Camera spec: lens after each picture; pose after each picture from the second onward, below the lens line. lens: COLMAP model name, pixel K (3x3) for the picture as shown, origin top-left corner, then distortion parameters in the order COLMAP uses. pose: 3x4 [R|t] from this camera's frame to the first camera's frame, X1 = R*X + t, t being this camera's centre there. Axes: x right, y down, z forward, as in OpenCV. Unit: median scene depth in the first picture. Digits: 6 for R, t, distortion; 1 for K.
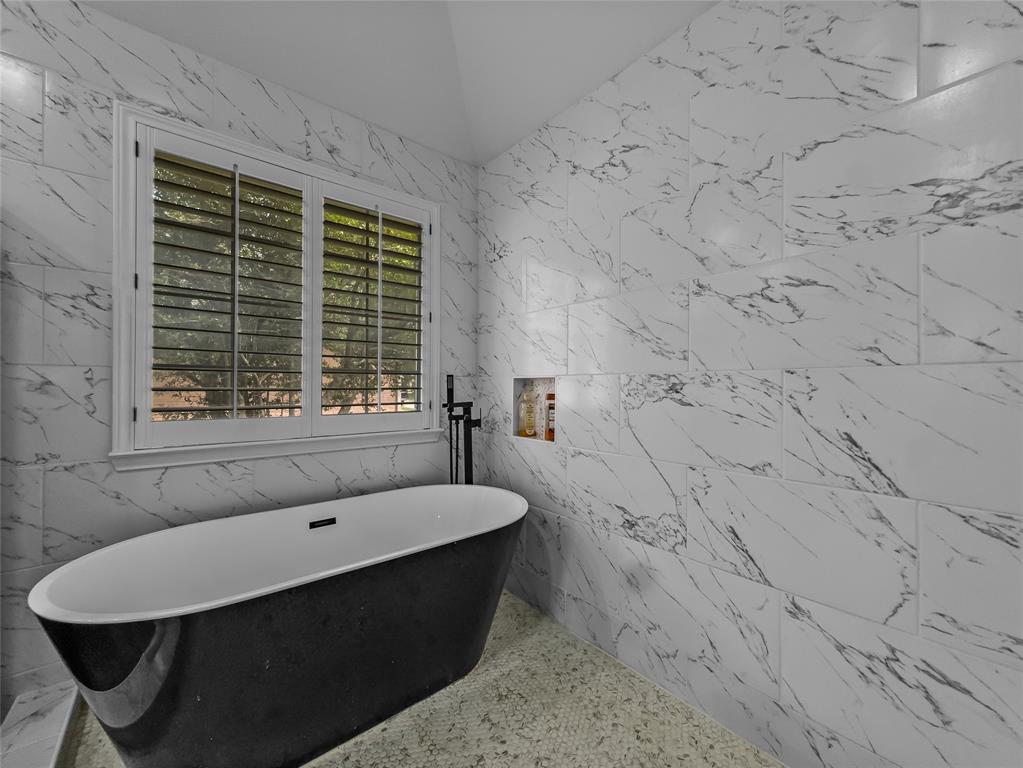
lens RADIAL K [[409.8, 0, 511.3], [0, 409.8, 383.7], [0, 0, 1]] dist [0.000921, 0.000236]
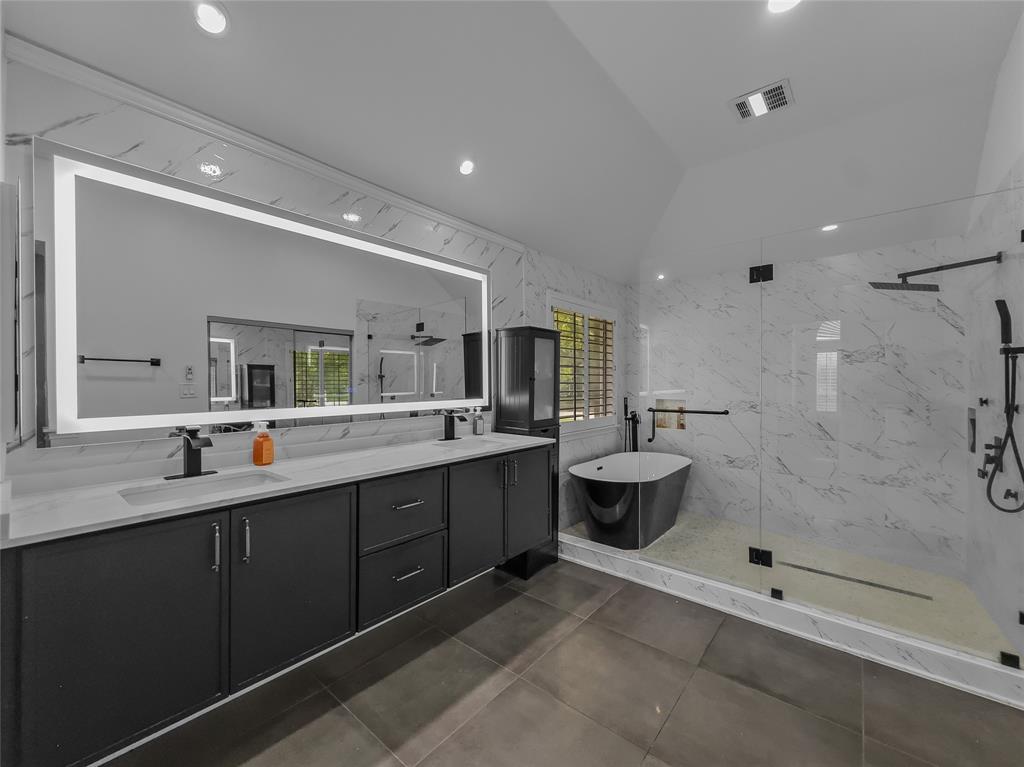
lens RADIAL K [[412.7, 0, 513.2], [0, 412.7, 383.9], [0, 0, 1]] dist [0.001319, 0.000497]
pose [[0.985254, -0.005857, 0.170999, -1.304063], [0.003816, 0.999918, 0.012265, -0.144400], [-0.171057, -0.011432, 0.985195, -1.110284]]
